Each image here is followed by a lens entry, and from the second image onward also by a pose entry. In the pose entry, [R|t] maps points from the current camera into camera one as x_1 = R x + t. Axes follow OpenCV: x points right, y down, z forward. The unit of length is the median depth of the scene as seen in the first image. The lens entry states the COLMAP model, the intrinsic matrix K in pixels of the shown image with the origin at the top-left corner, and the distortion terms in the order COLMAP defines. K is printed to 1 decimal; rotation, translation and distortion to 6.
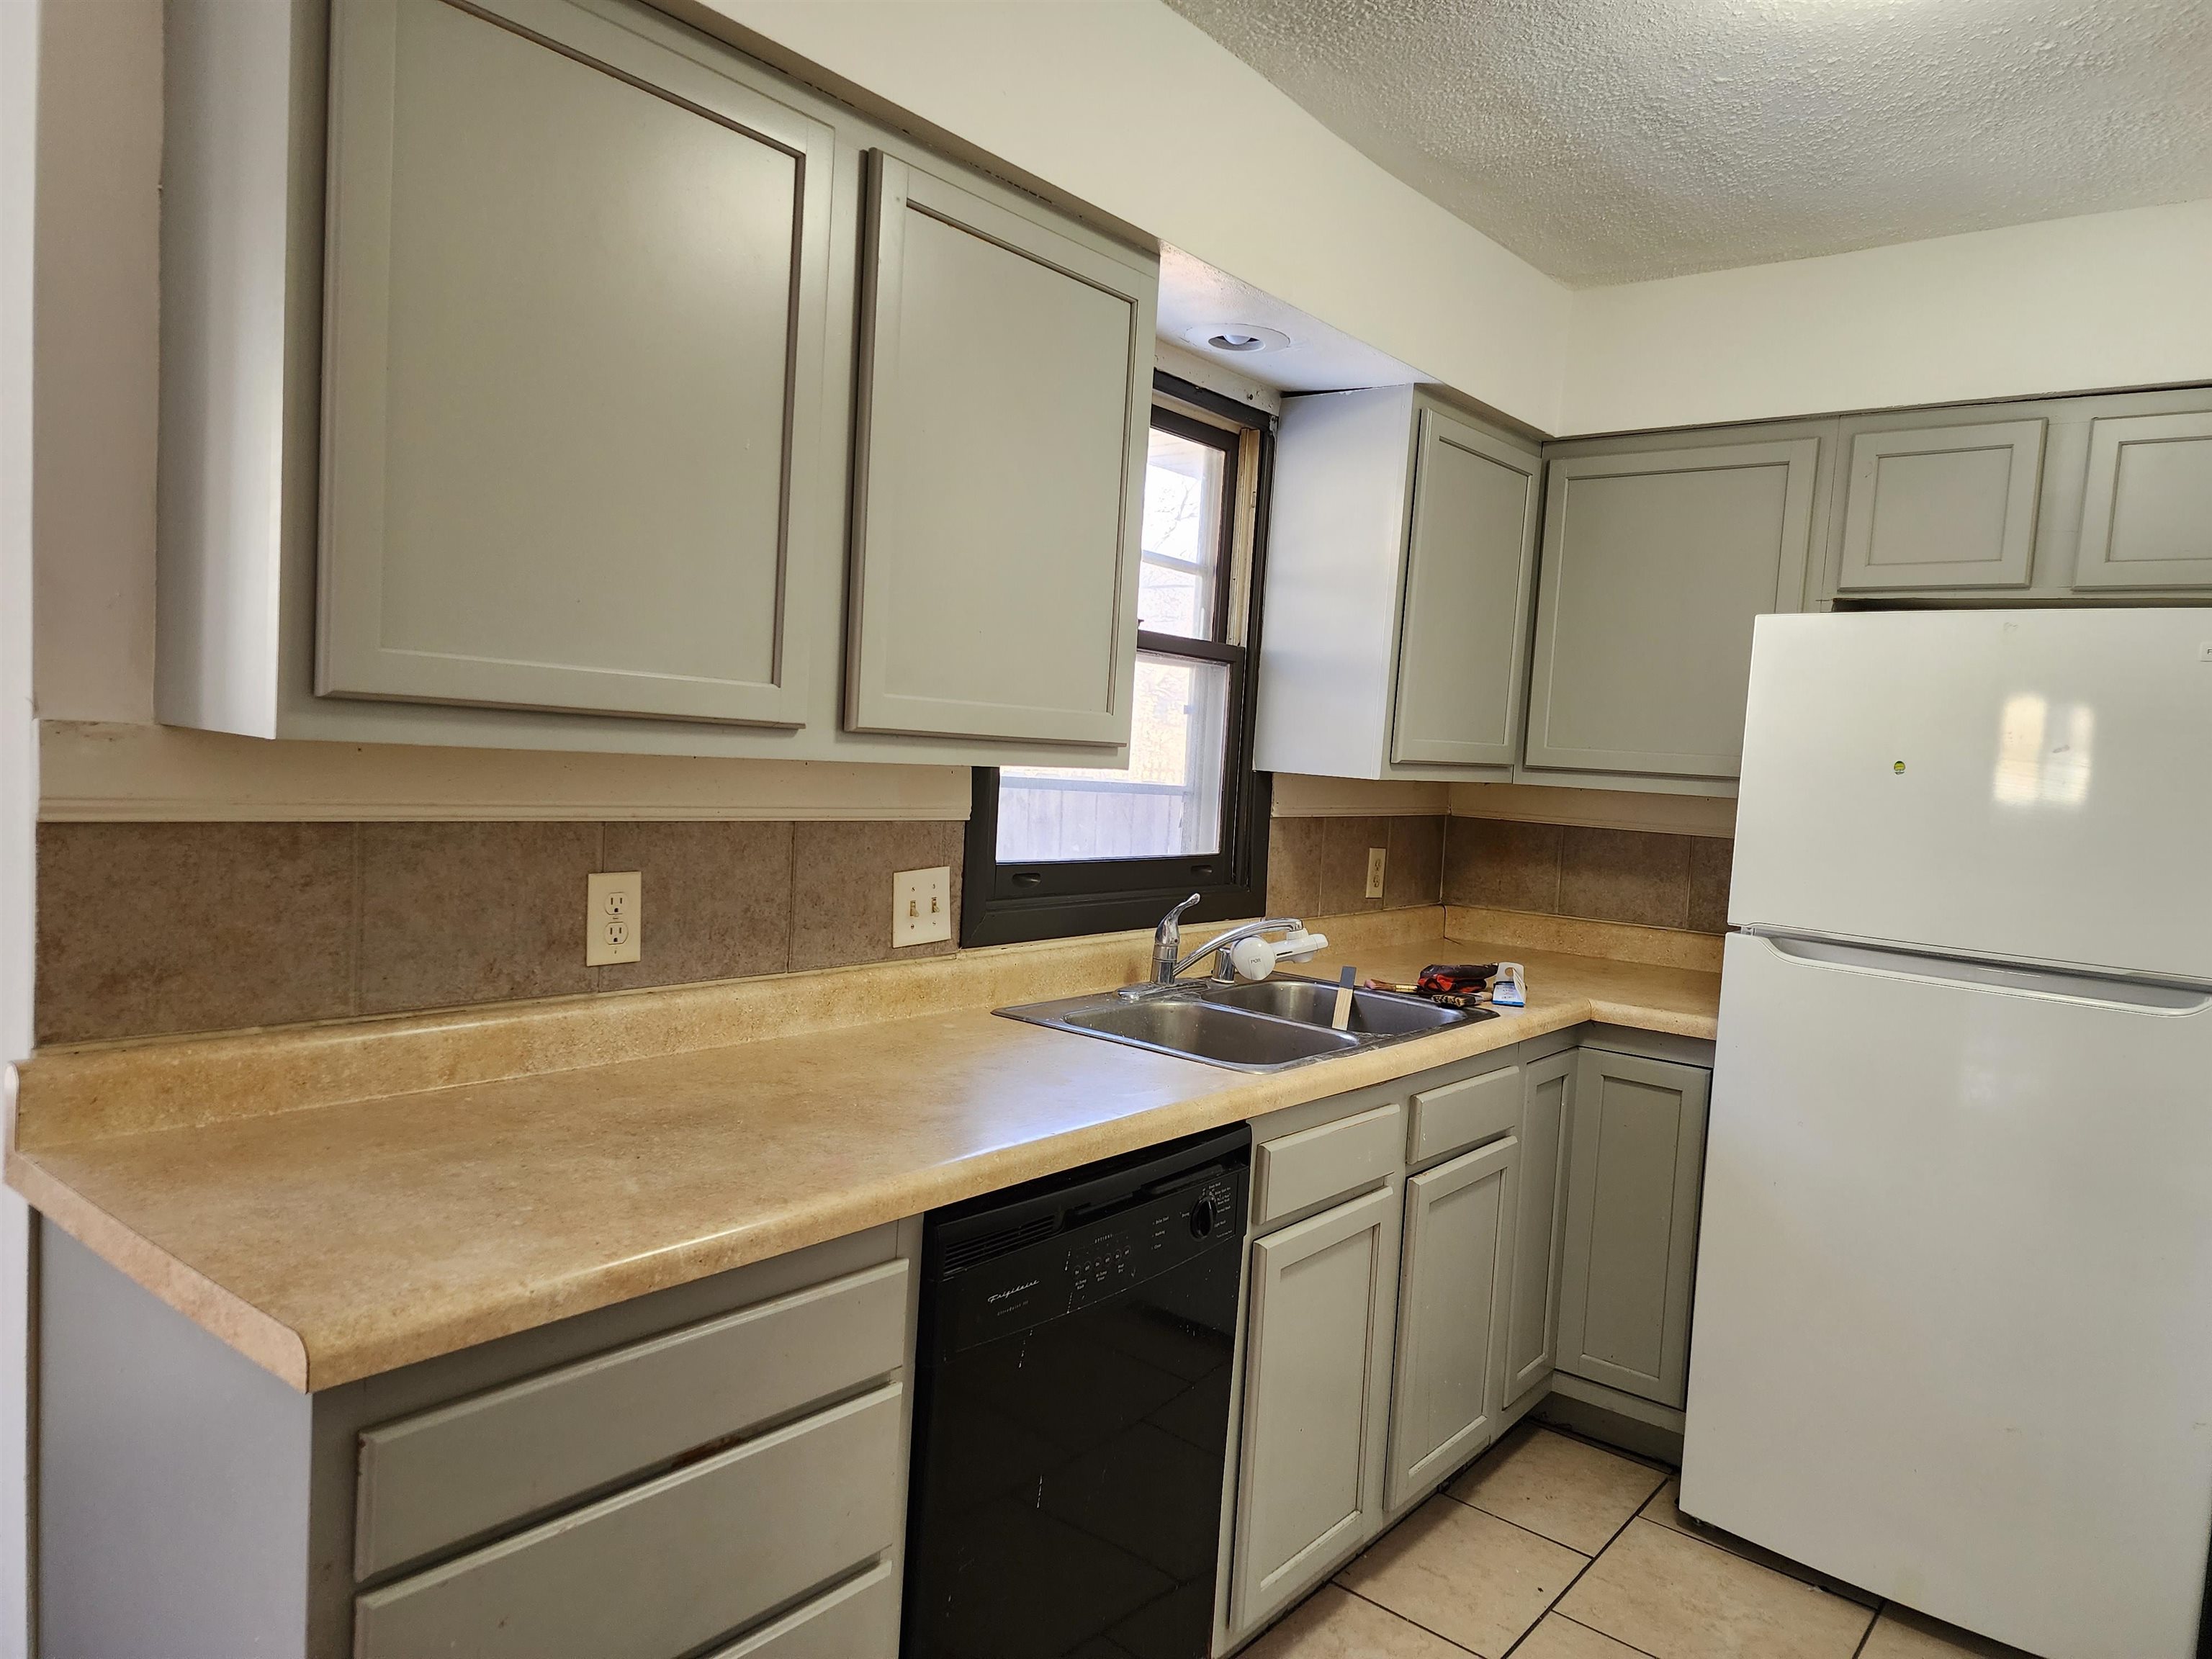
lens RADIAL K [[1486.8, 0, 1108.1], [0, 1486.8, 848.8], [0, 0, 1]] dist [0.076765, -0.060944]
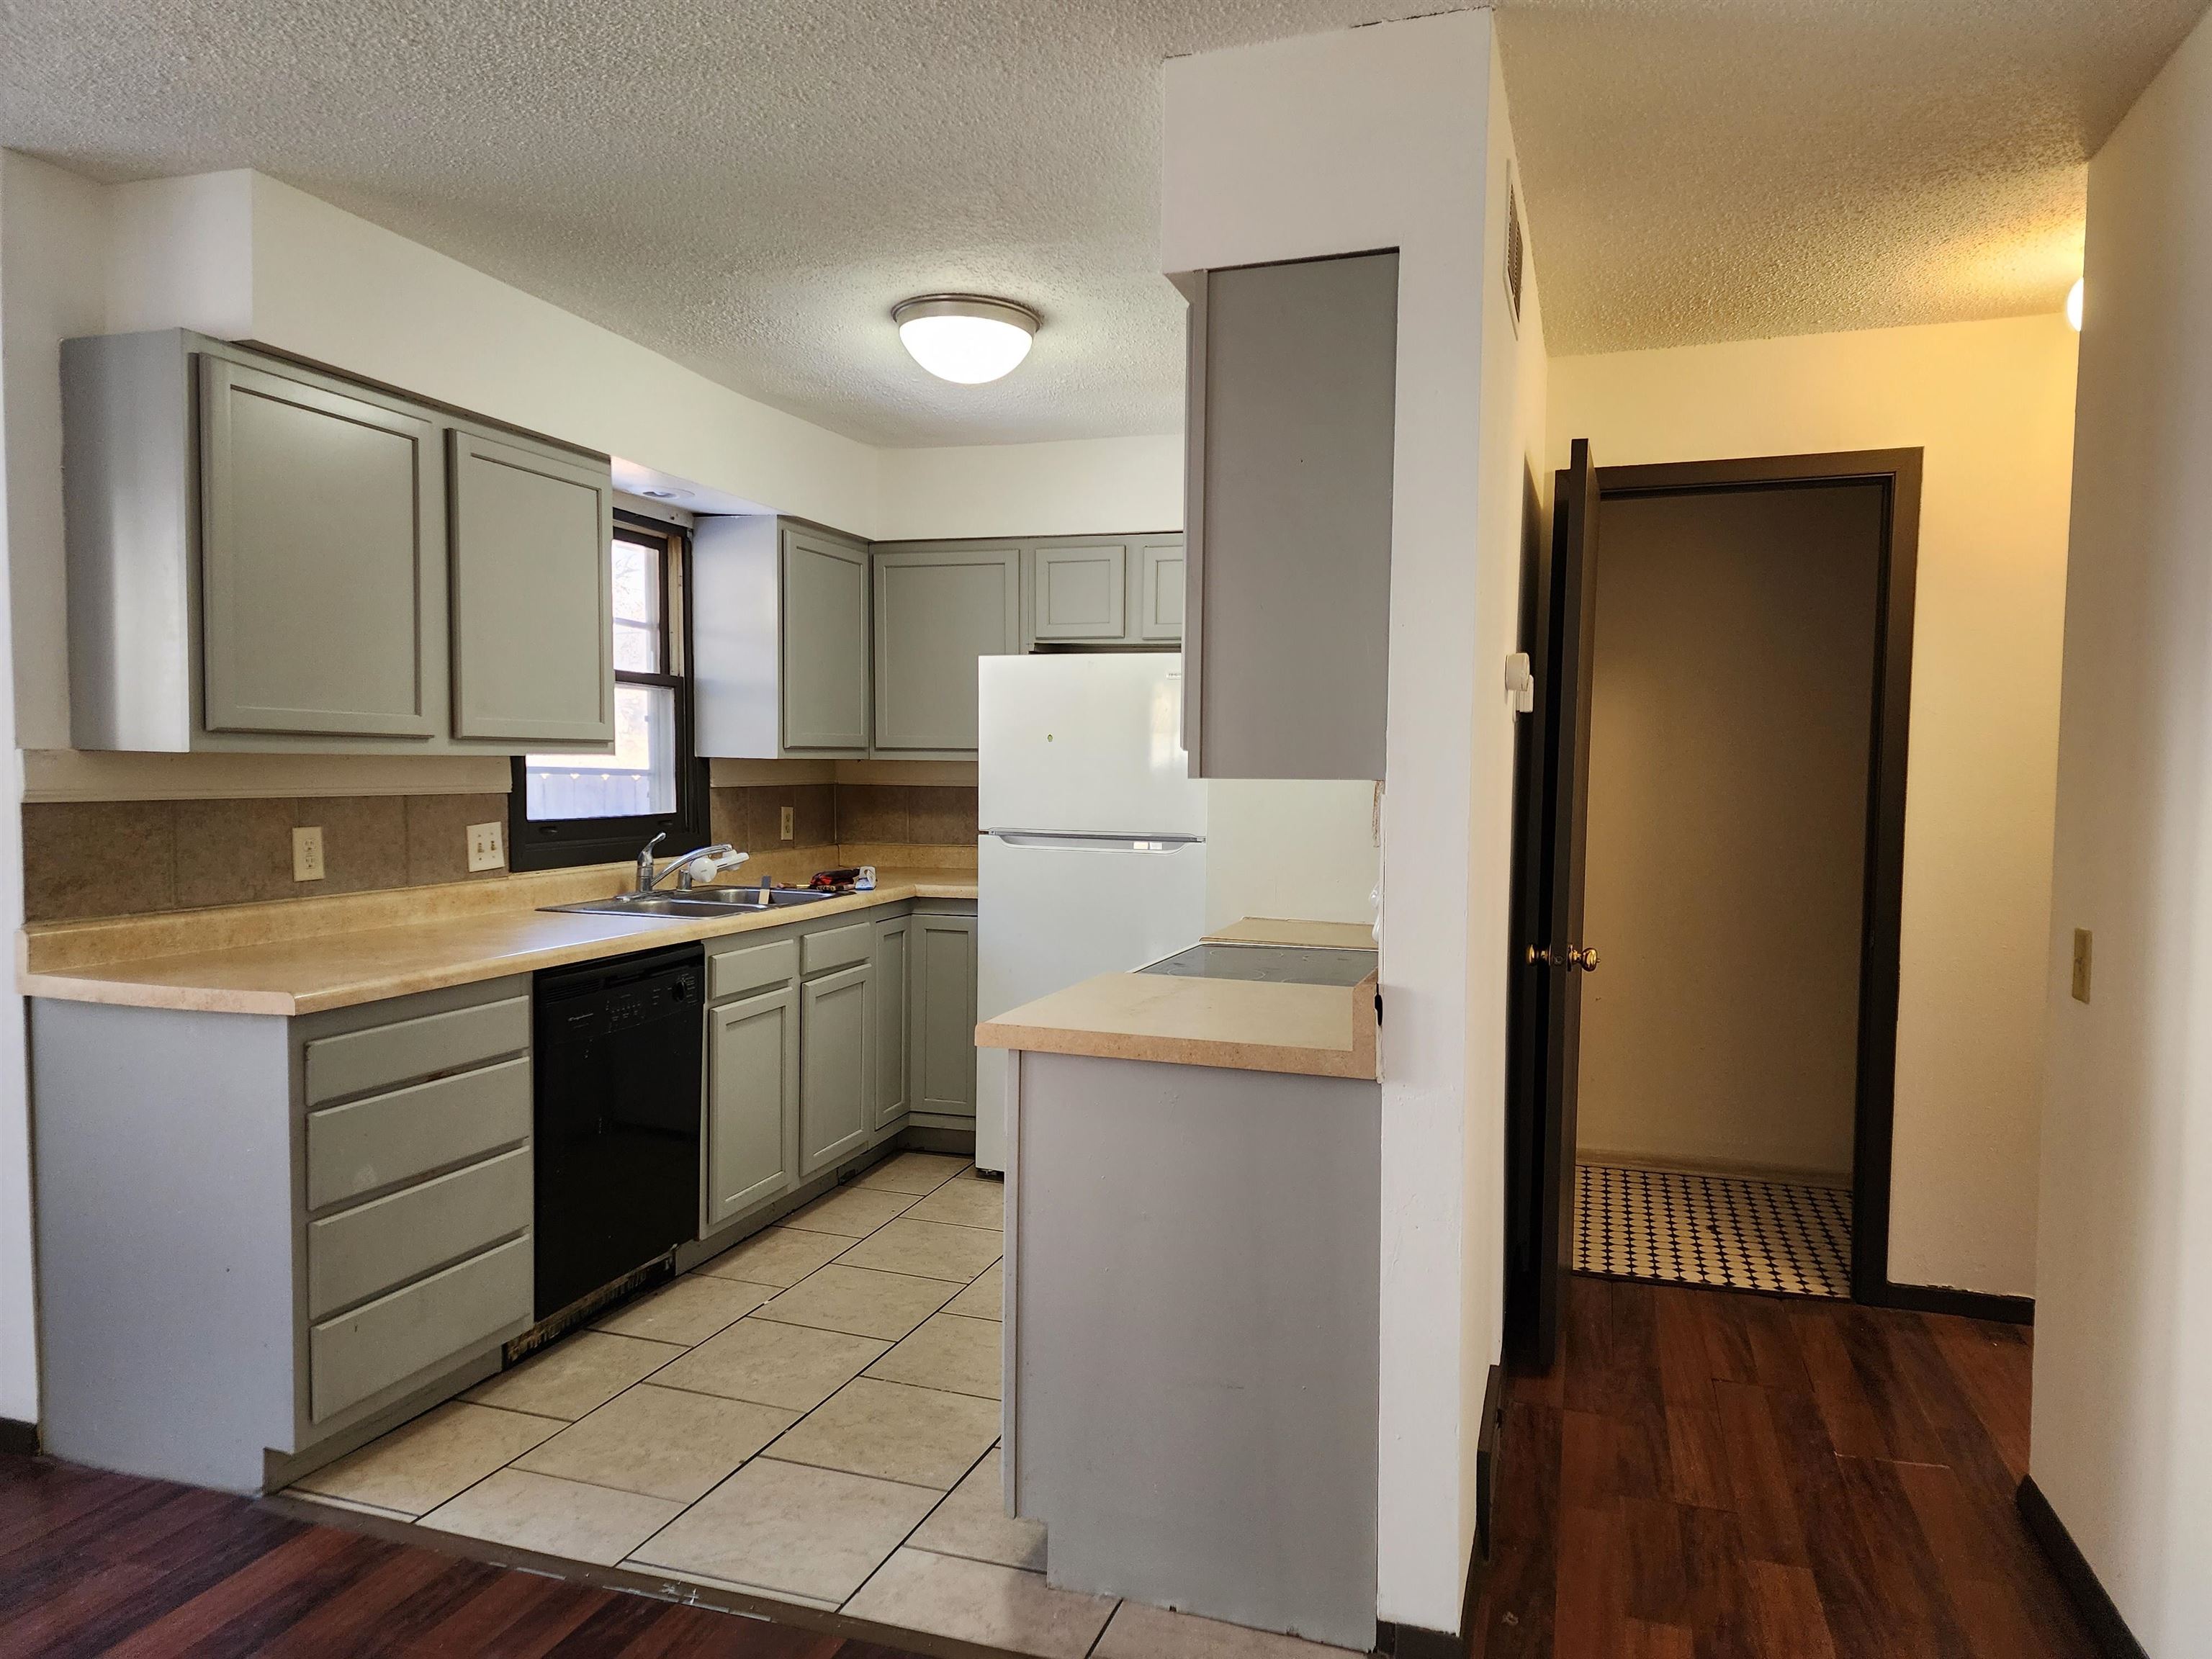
lens RADIAL K [[1486.8, 0, 1113.0], [0, 1486.8, 840.9], [0, 0, 1]] dist [0.076765, -0.060944]
pose [[0.934466, -0.069104, 0.349281, -0.058158], [0.071010, 0.997448, 0.007363, 0.069162], [-0.348899, 0.017921, 0.936989, -0.776449]]
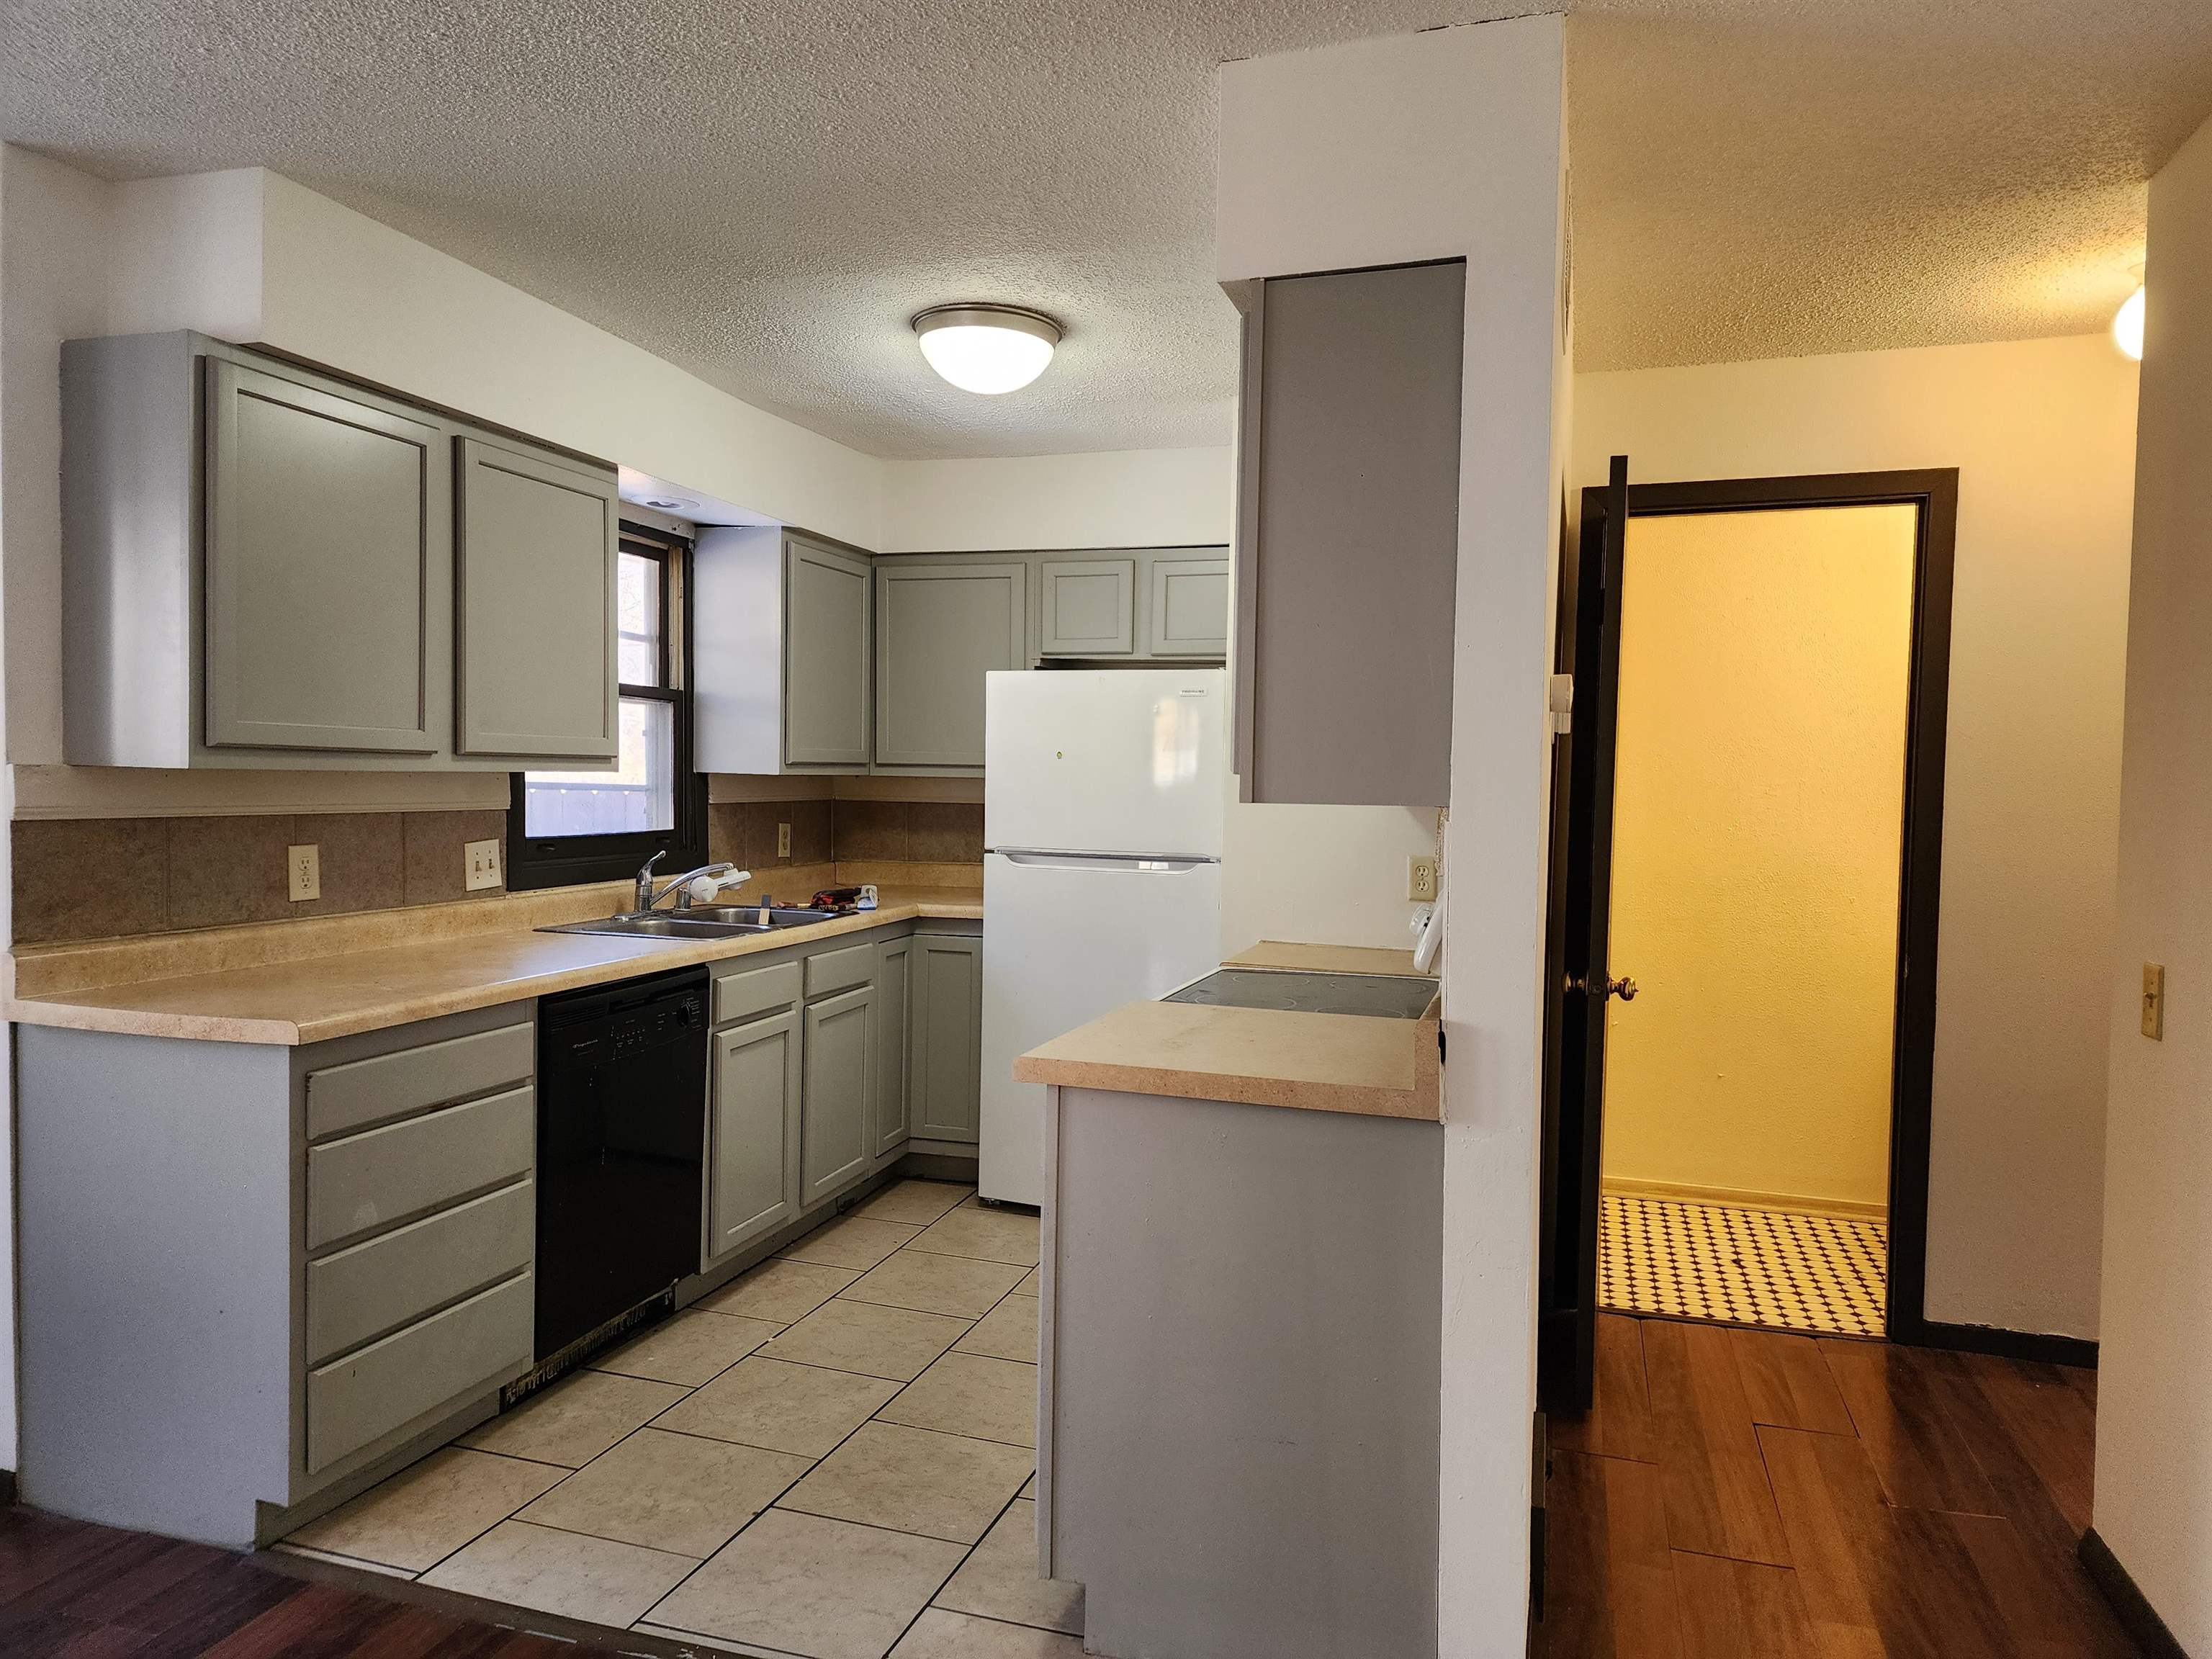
lens RADIAL K [[1486.8, 0, 1101.3], [0, 1486.8, 827.5], [0, 0, 1]] dist [0.076765, -0.060944]
pose [[0.930412, -0.057458, 0.361984, -0.090508], [0.065222, 0.997828, -0.009257, 0.056872], [-0.360665, 0.032222, 0.932139, -0.722473]]
